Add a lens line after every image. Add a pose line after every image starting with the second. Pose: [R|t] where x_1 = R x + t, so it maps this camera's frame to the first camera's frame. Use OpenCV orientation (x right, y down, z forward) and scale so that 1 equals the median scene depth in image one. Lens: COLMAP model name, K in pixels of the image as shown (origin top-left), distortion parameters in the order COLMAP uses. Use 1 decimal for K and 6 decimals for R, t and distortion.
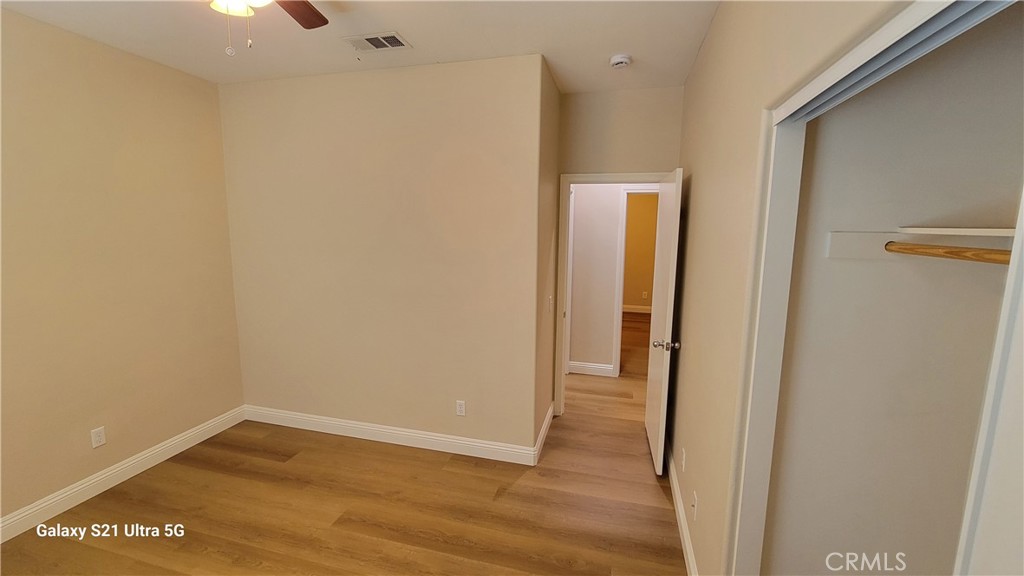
lens RADIAL K [[418.8, 0, 511.2], [0, 418.8, 284.9], [0, 0, 1]] dist [-0.001574, -0.000086]
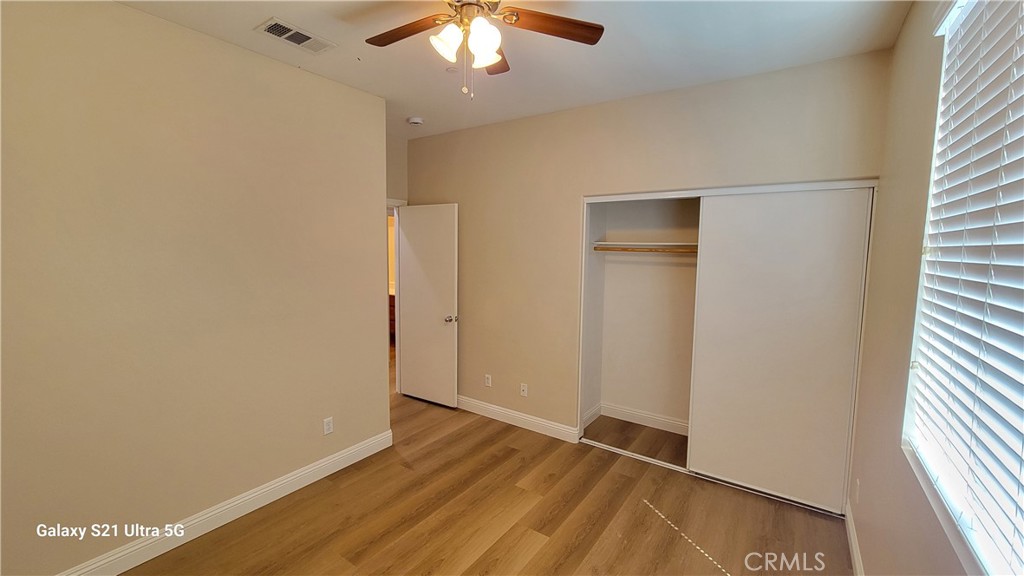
lens RADIAL K [[418.8, 0, 511.2], [0, 418.8, 284.9], [0, 0, 1]] dist [-0.001574, -0.000086]
pose [[0.331004, -0.087176, 0.939594, -1.004923], [0.120330, 0.991494, 0.049601, -0.027538], [-0.935926, 0.096644, 0.338679, 0.291550]]
